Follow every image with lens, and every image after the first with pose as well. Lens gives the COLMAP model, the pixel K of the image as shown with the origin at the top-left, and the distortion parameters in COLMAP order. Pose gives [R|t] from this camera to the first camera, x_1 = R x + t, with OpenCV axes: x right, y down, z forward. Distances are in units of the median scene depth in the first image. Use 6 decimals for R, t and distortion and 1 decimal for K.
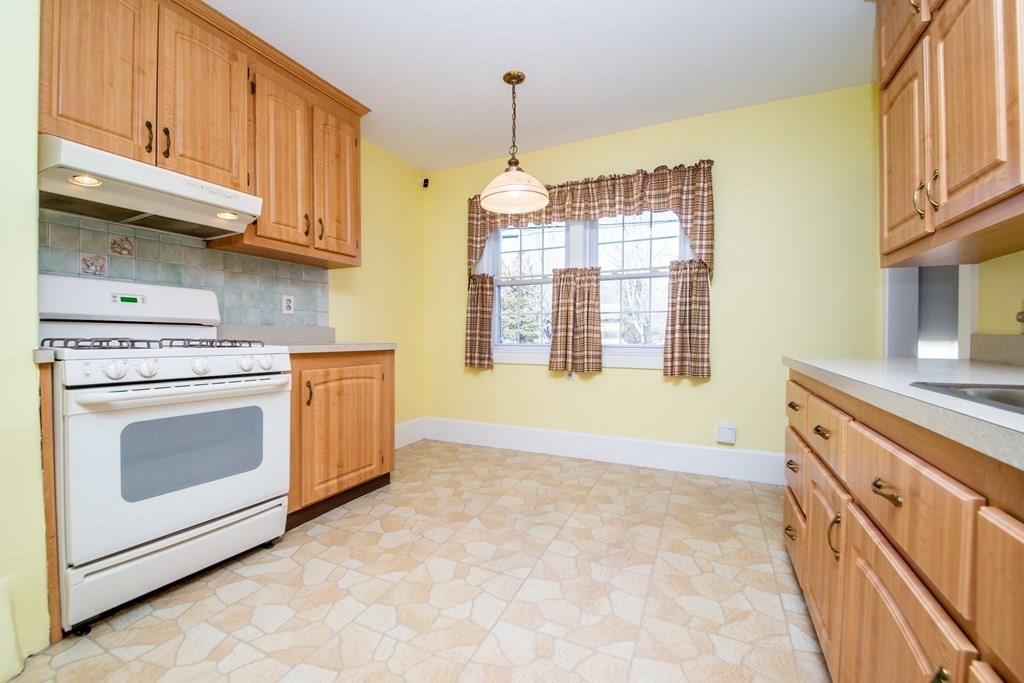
lens RADIAL K [[419.6, 0, 513.5], [0, 419.6, 343.7], [0, 0, 1]] dist [0.035915, -0.038753]
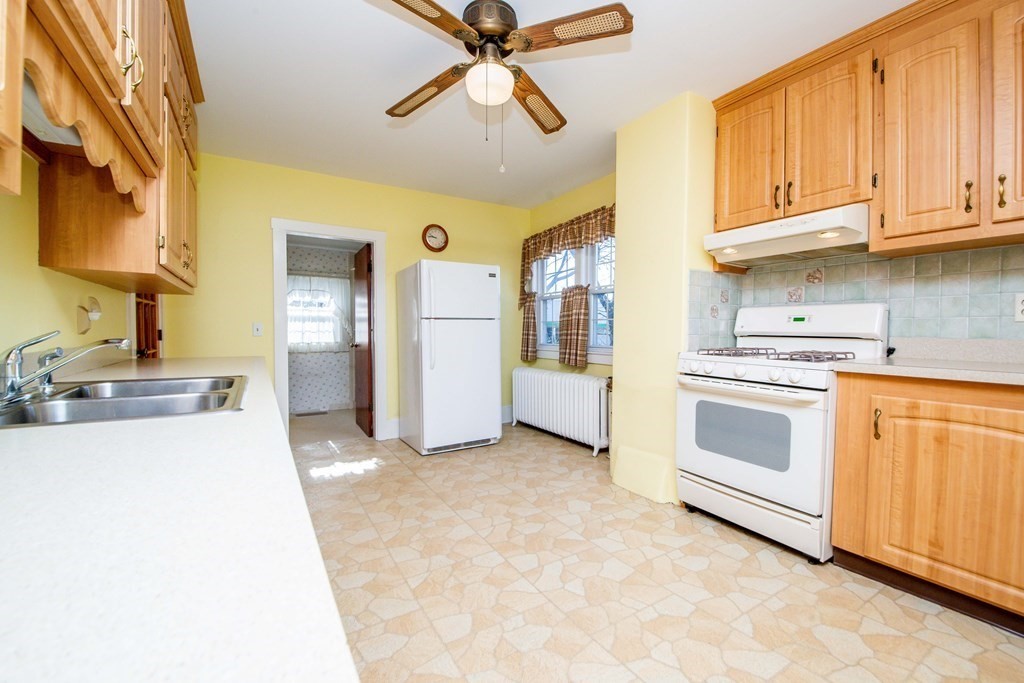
lens RADIAL K [[415.3, 0, 512.0], [0, 415.3, 341.5], [0, 0, 1]] dist [0.036138, -0.032696]
pose [[-0.562290, 0.015453, -0.826796, 0.561669], [-0.022086, 0.999188, 0.033696, -0.051530], [0.826645, 0.037207, -0.561492, 0.850566]]
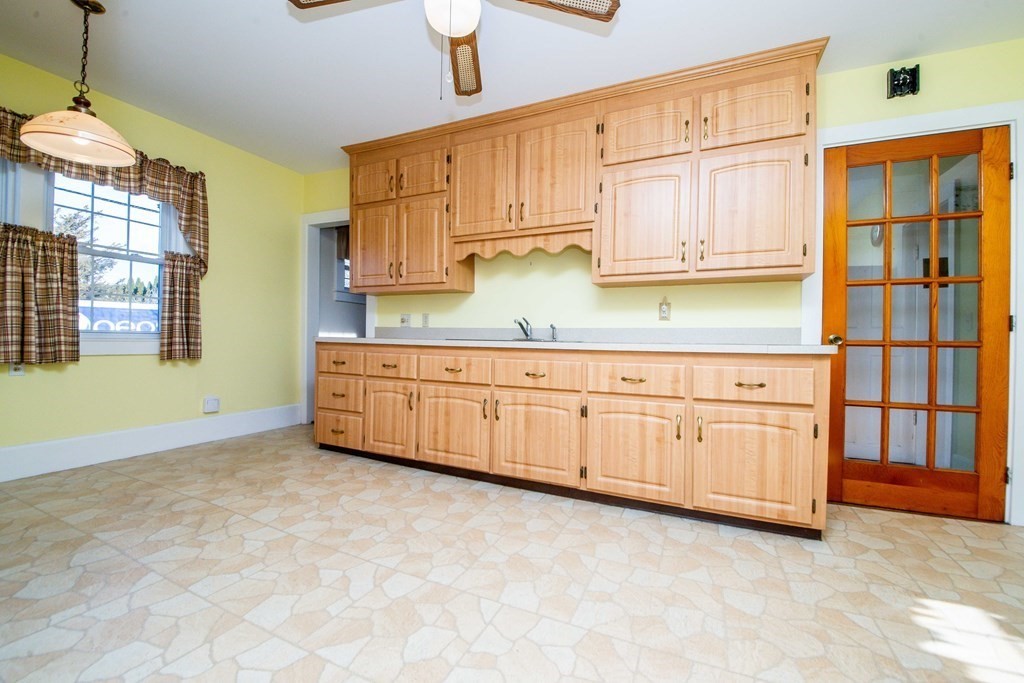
lens RADIAL K [[415.3, 0, 512.0], [0, 415.3, 341.5], [0, 0, 1]] dist [0.036138, -0.032696]
pose [[-0.005737, -0.004926, 0.999971, -0.917404], [0.002834, 0.999984, 0.004943, 0.037950], [-0.999980, 0.002862, -0.005723, 0.193706]]
